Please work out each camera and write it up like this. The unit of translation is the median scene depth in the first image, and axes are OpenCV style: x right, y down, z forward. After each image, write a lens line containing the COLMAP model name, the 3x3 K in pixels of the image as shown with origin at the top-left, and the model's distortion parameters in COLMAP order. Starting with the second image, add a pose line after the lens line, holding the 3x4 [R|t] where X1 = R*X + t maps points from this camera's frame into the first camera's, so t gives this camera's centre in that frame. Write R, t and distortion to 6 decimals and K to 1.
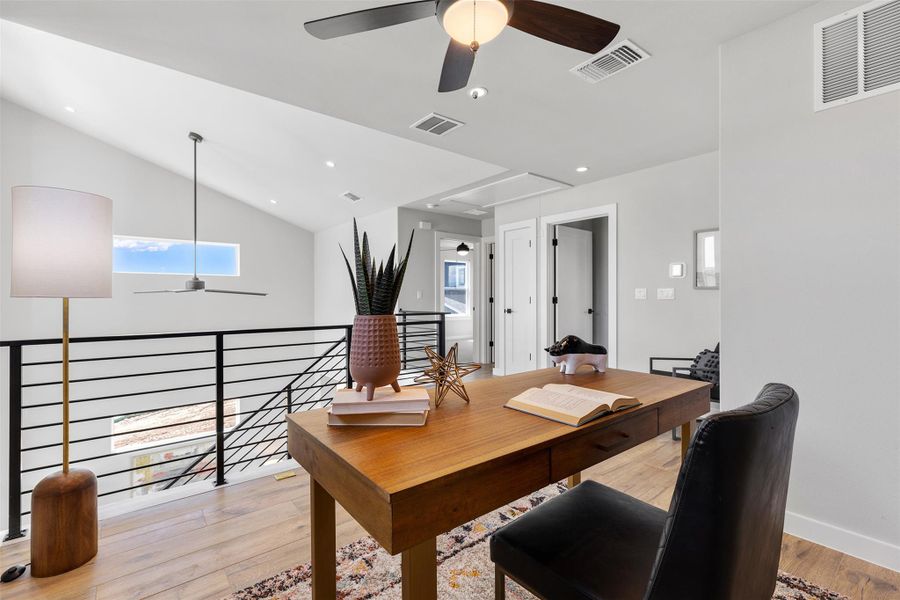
lens RADIAL K [[402.9, 0, 449.1], [0, 402.9, 297.9], [0, 0, 1]] dist [0.003541, -0.000586]
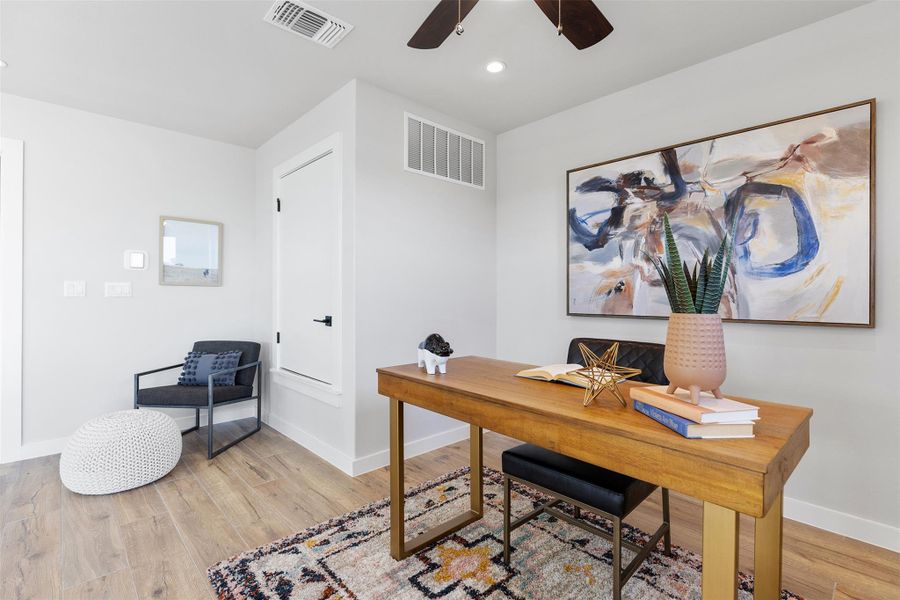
lens RADIAL K [[415.4, 0, 448.5], [0, 415.4, 294.5], [0, 0, 1]] dist [-0.004992, 0.000647]
pose [[-0.077693, 0.005157, 0.996964, -0.320289], [-0.000825, 0.999986, -0.005236, 0.003374], [-0.996977, -0.001230, -0.077687, 0.484008]]
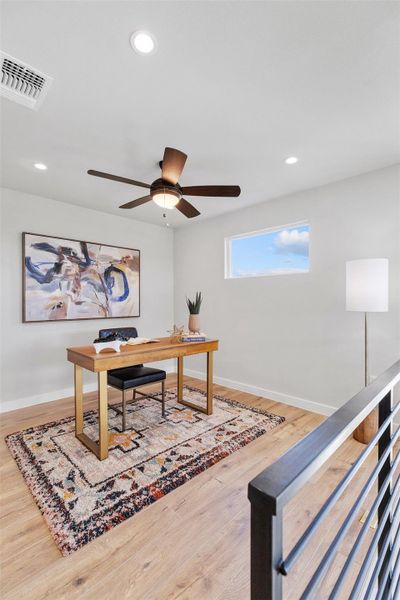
lens RADIAL K [[268.6, 0, 197.0], [0, 268.6, 302.6], [0, 0, 1]] dist [0.003541, -0.000586]
pose [[-0.995168, 0.009435, -0.097731, 0.020978], [0.009011, 0.999948, 0.004780, -0.022822], [0.097771, 0.003876, -0.995201, 1.082585]]
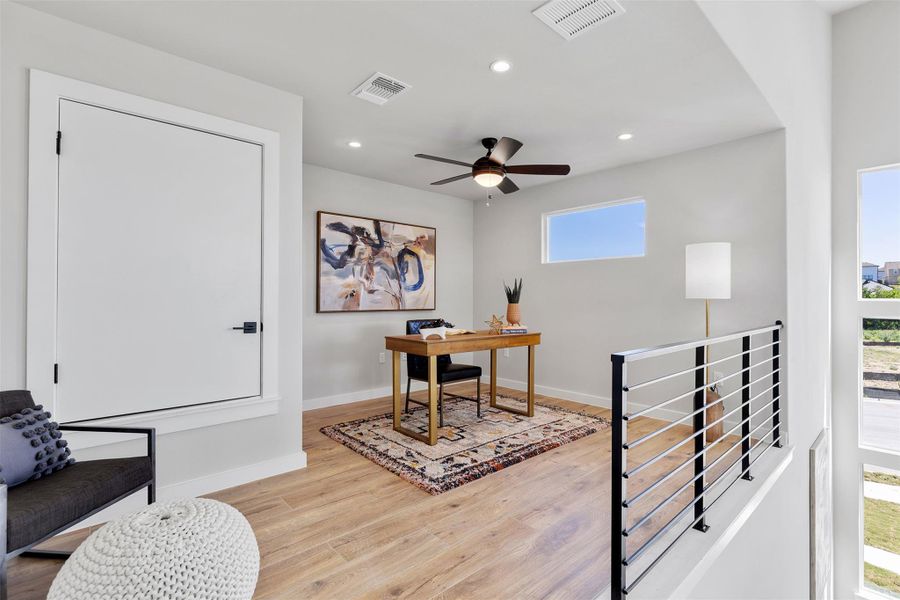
lens RADIAL K [[415.4, 0, 454.1], [0, 415.4, 295.5], [0, 0, 1]] dist [-0.004992, 0.000647]
pose [[-0.998586, 0.004000, -0.053009, 0.164086], [0.004352, 0.999969, -0.006542, 0.000891], [0.052981, -0.006763, -0.998573, 1.368872]]
